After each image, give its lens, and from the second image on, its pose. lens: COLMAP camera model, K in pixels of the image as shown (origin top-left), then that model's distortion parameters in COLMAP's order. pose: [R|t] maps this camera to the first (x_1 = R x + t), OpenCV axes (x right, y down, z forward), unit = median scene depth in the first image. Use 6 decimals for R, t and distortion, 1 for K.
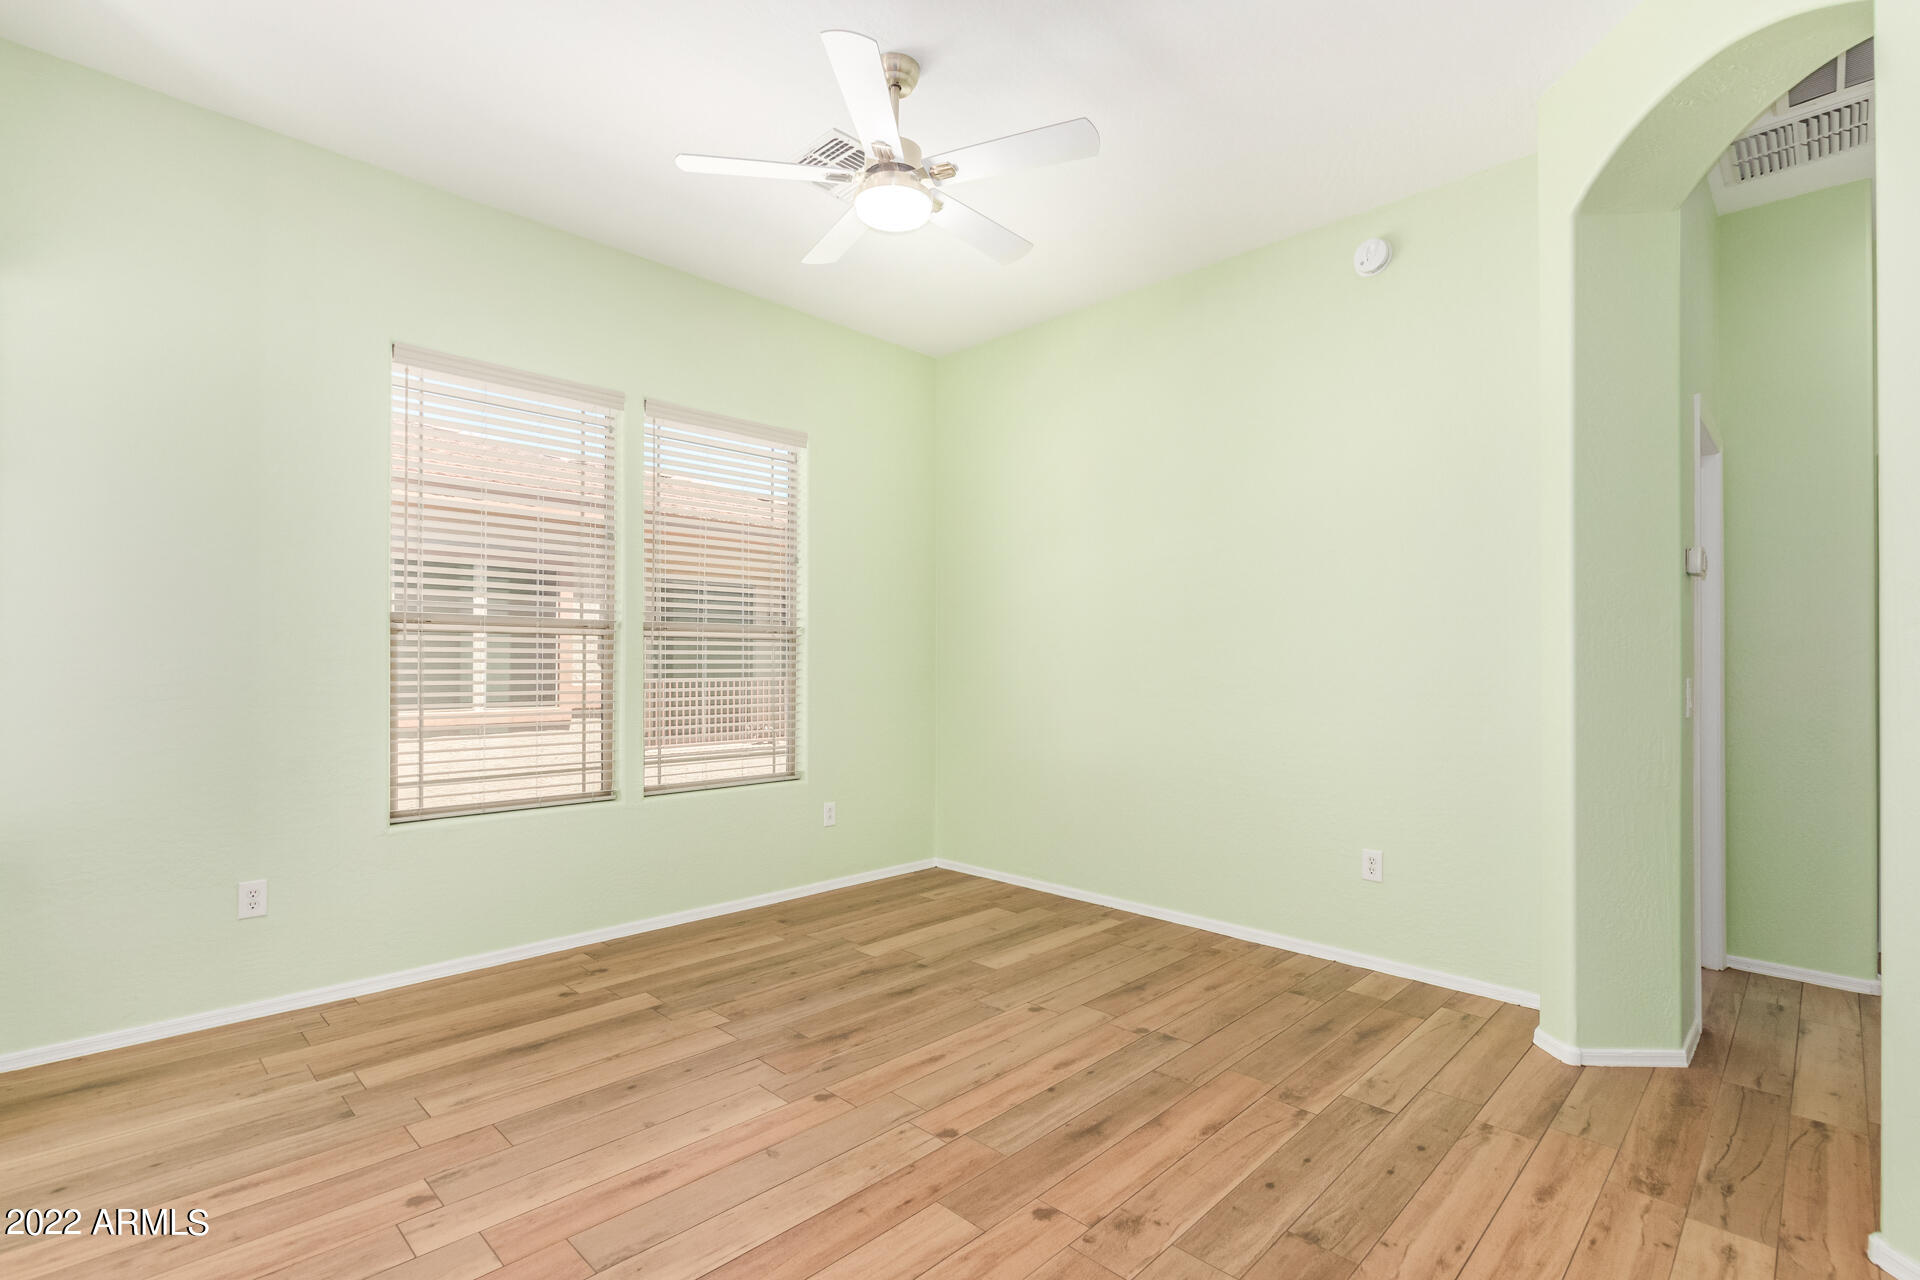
lens RADIAL K [[887.9, 0, 948.6], [0, 887.9, 655.3], [0, 0, 1]] dist [0.014422, -0.008800]
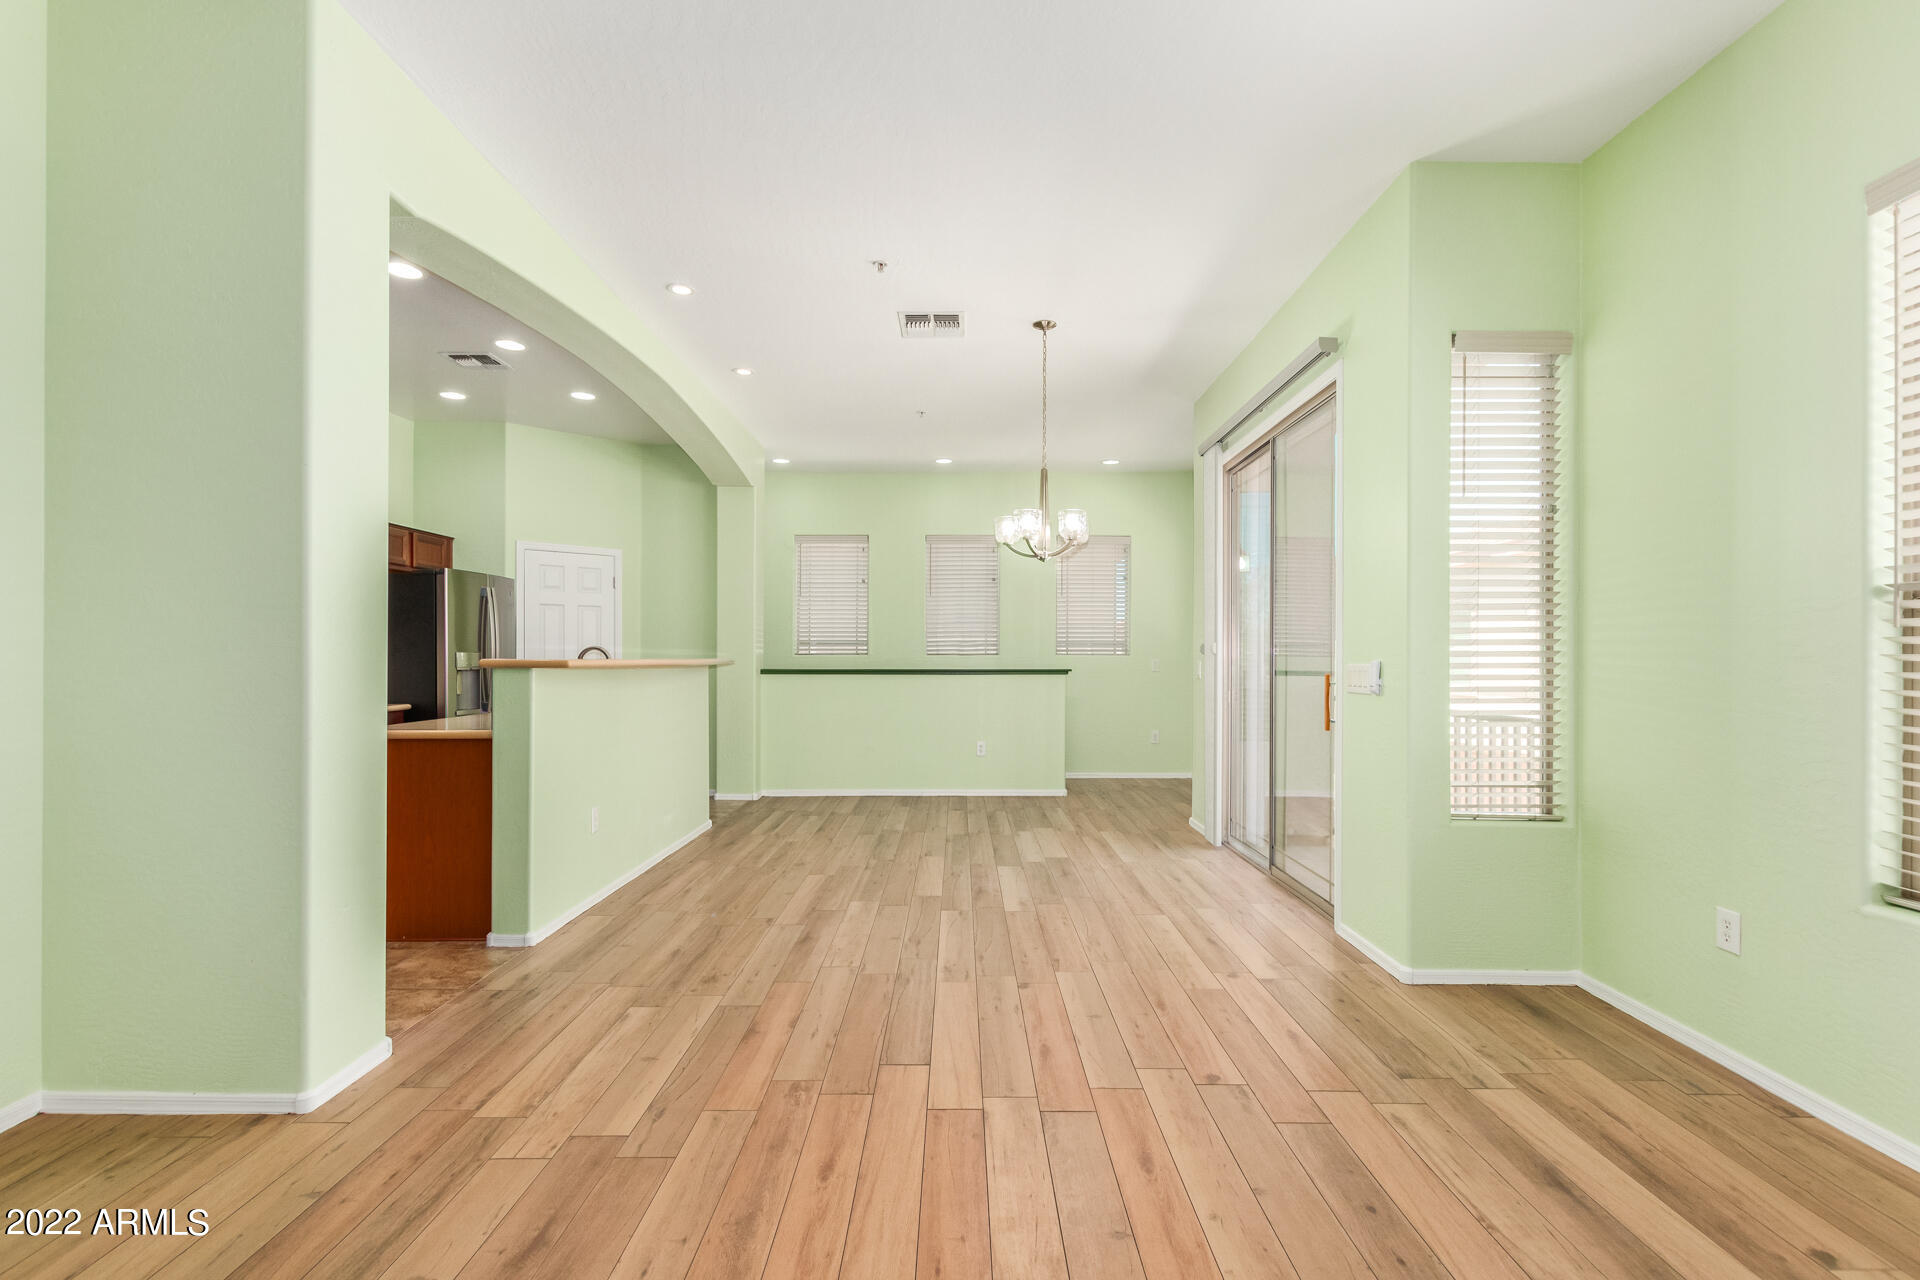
lens RADIAL K [[877.6, 0, 958.7], [0, 877.6, 653.6], [0, 0, 1]] dist [0.008085, -0.004952]
pose [[-0.711965, -0.006621, -0.702183, 0.401500], [0.001799, 0.999935, -0.011252, 0.010476], [0.702212, -0.009274, -0.711907, 1.190362]]
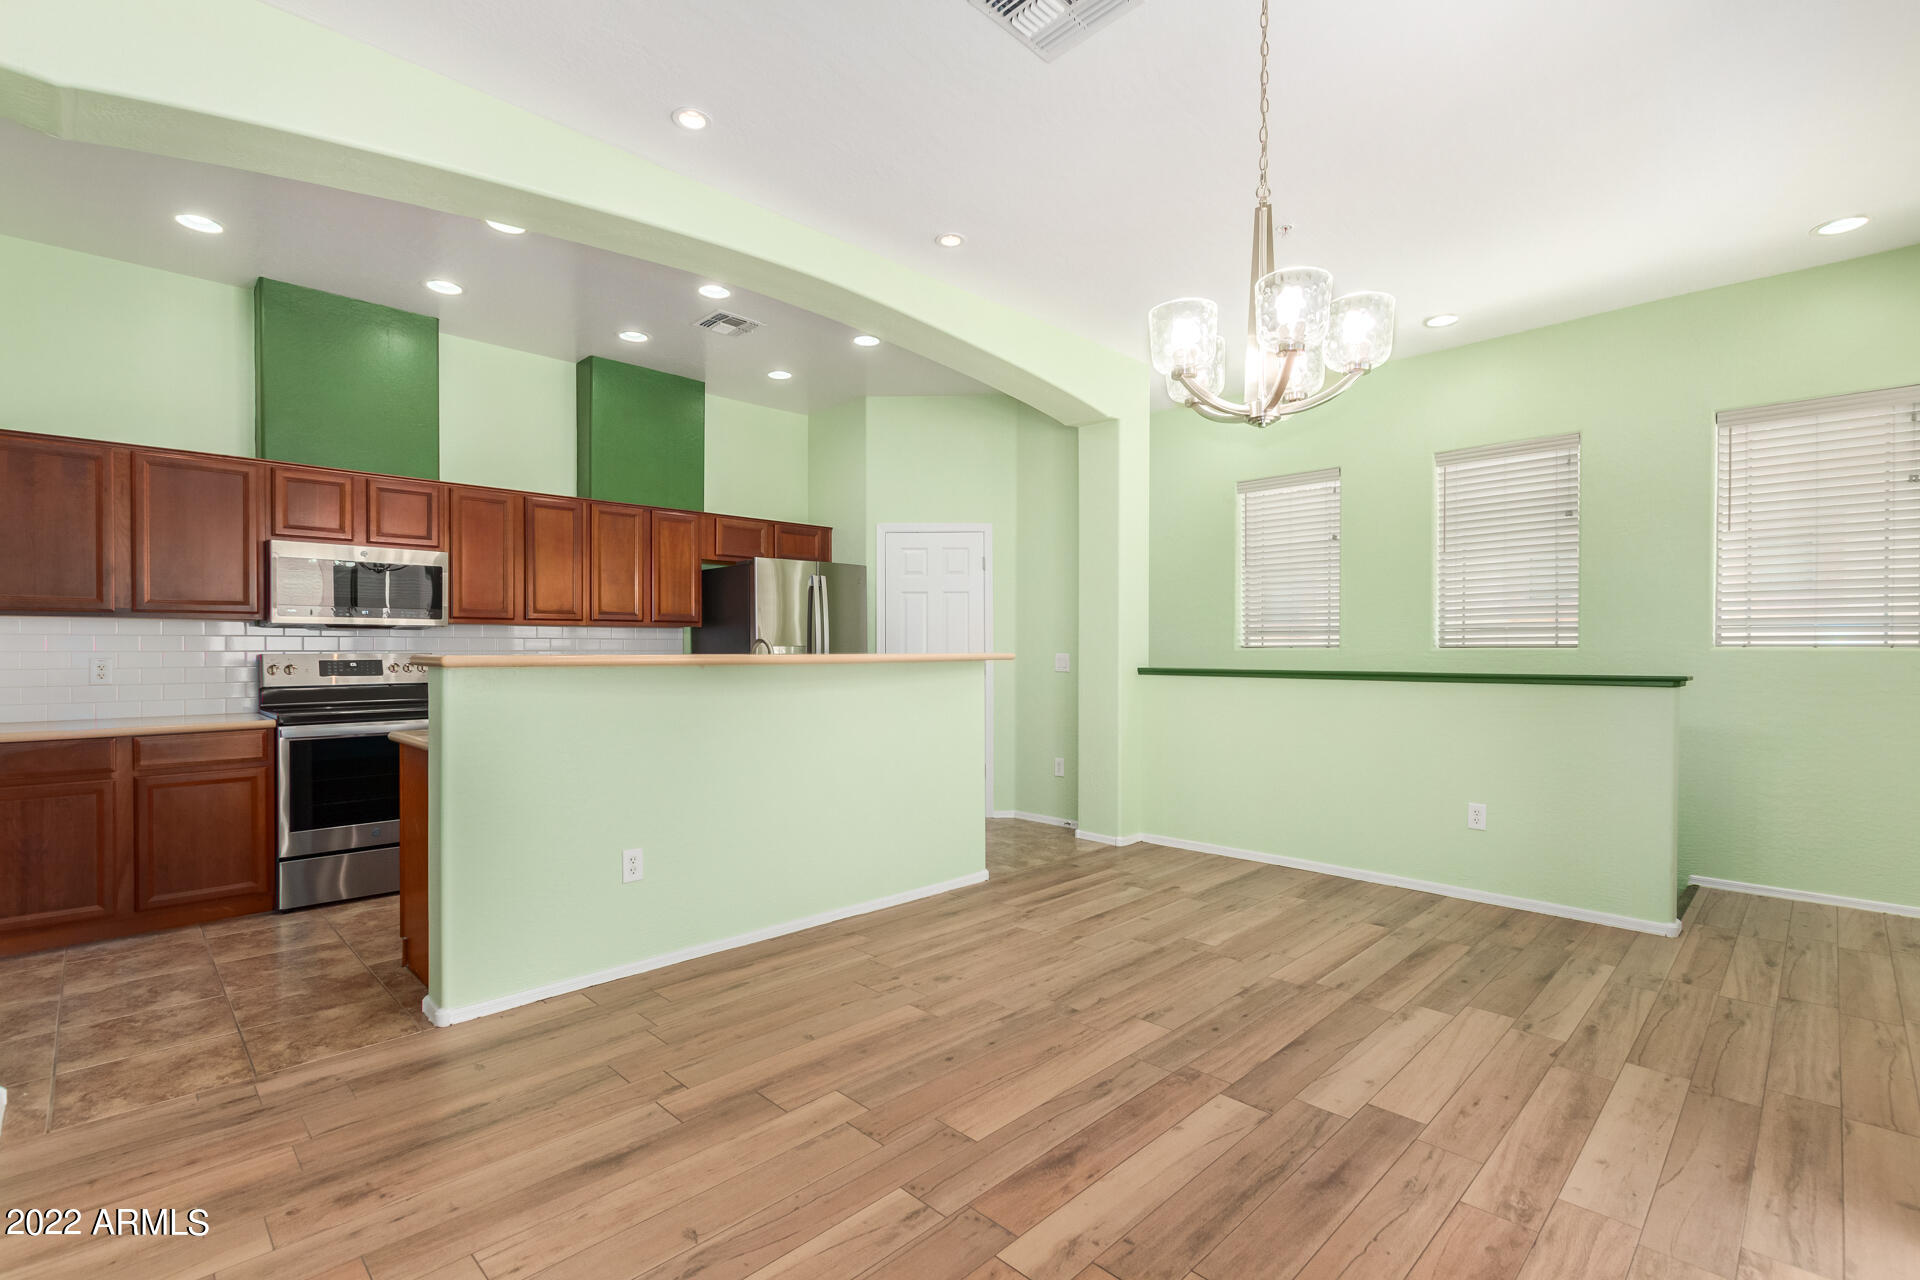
lens RADIAL K [[873.3, 0, 959.2], [0, 873.3, 654.6], [0, 0, 1]] dist [0.008743, -0.005979]
pose [[-0.999972, -0.004144, 0.006295, -0.689842], [-0.004153, 0.999990, -0.001398, 0.001066], [-0.006289, -0.001424, -0.999979, 0.803563]]
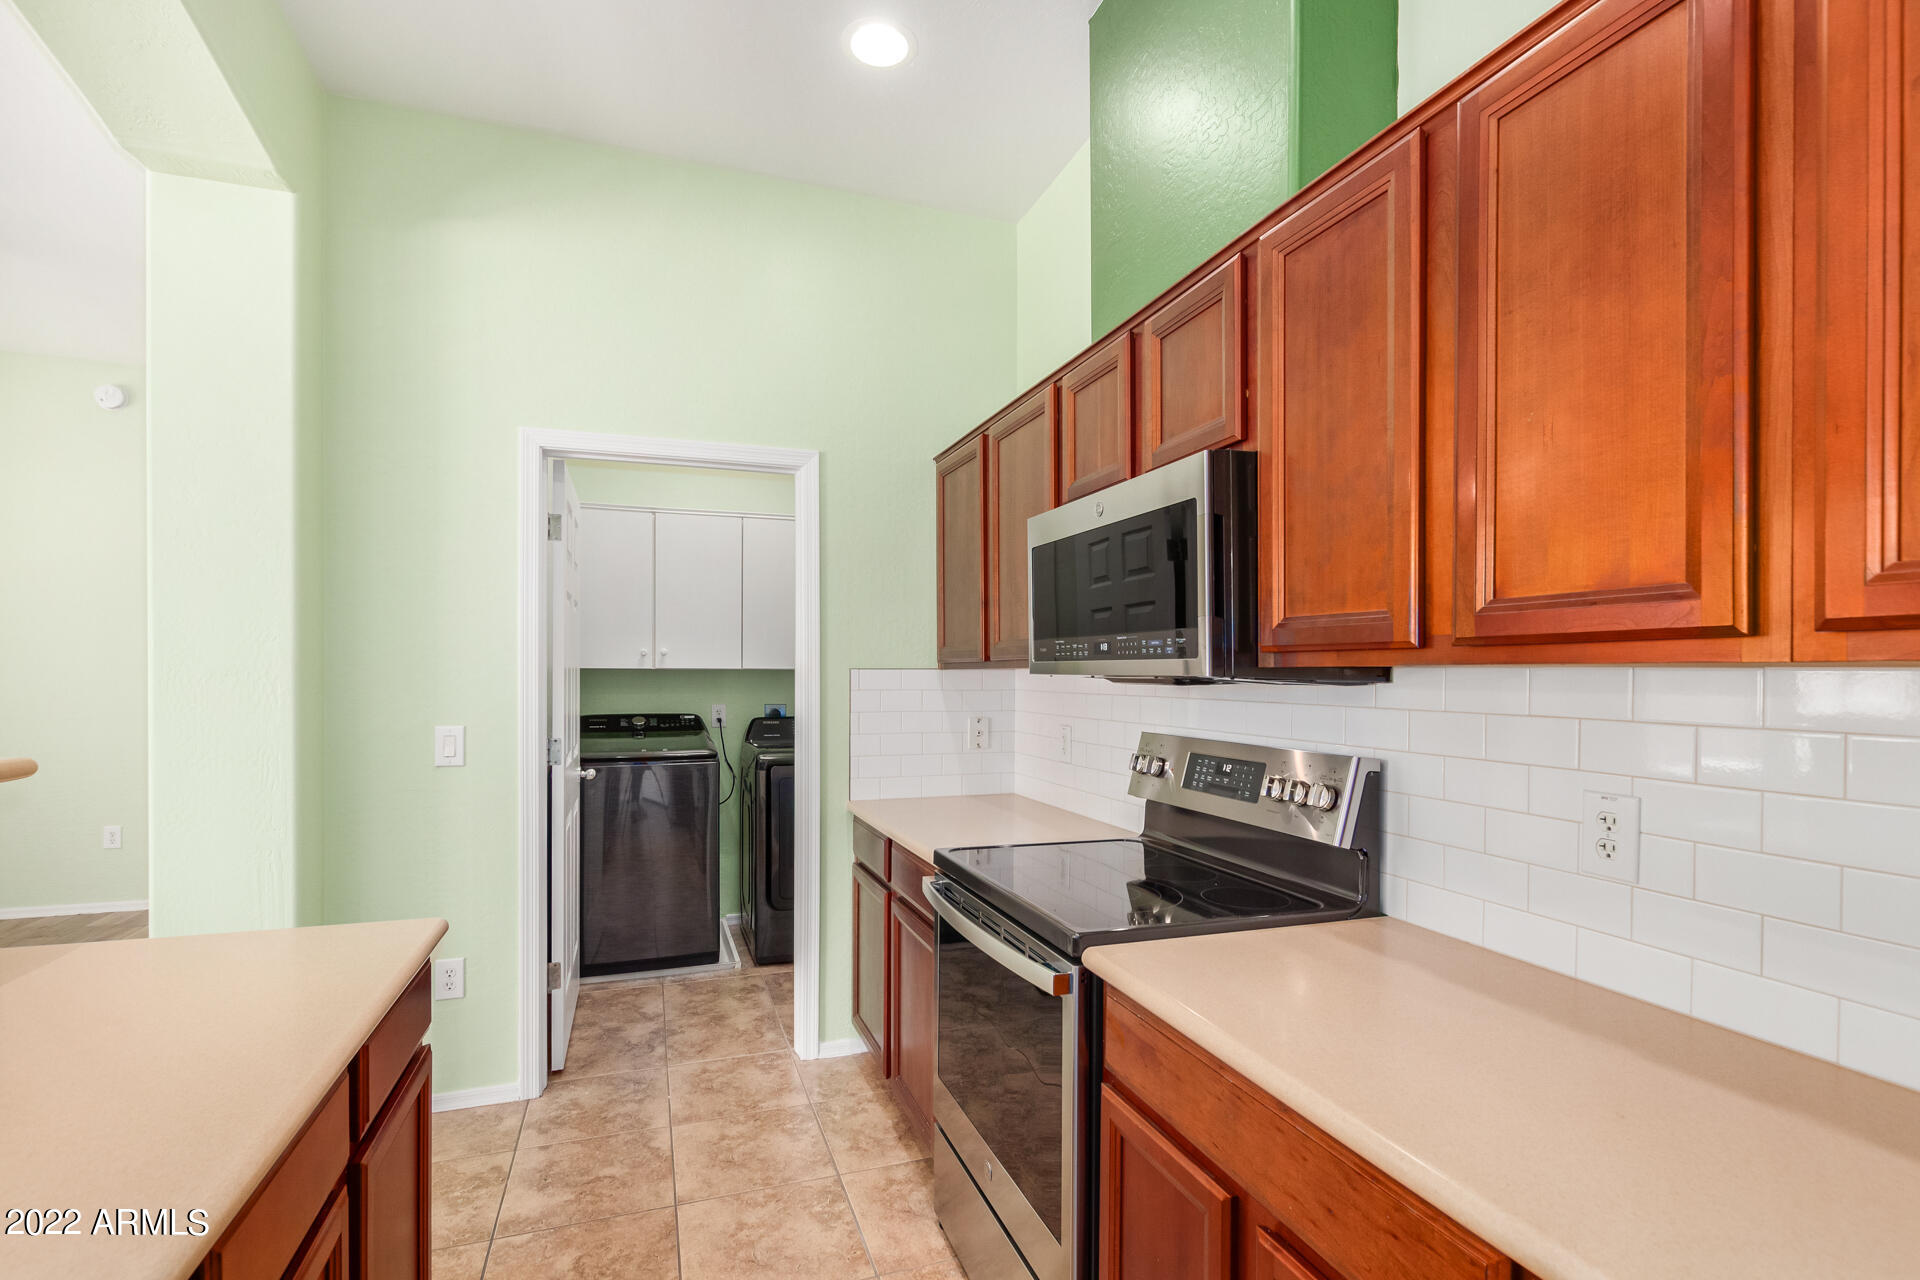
lens RADIAL K [[885.5, 0, 948.5], [0, 885.5, 679.4], [0, 0, 1]] dist [0.008854, 0.000058]
pose [[0.437716, -0.006187, 0.899092, -0.259204], [-0.012524, 0.999837, 0.012978, -0.056459], [-0.899026, -0.016941, 0.437567, -0.992569]]
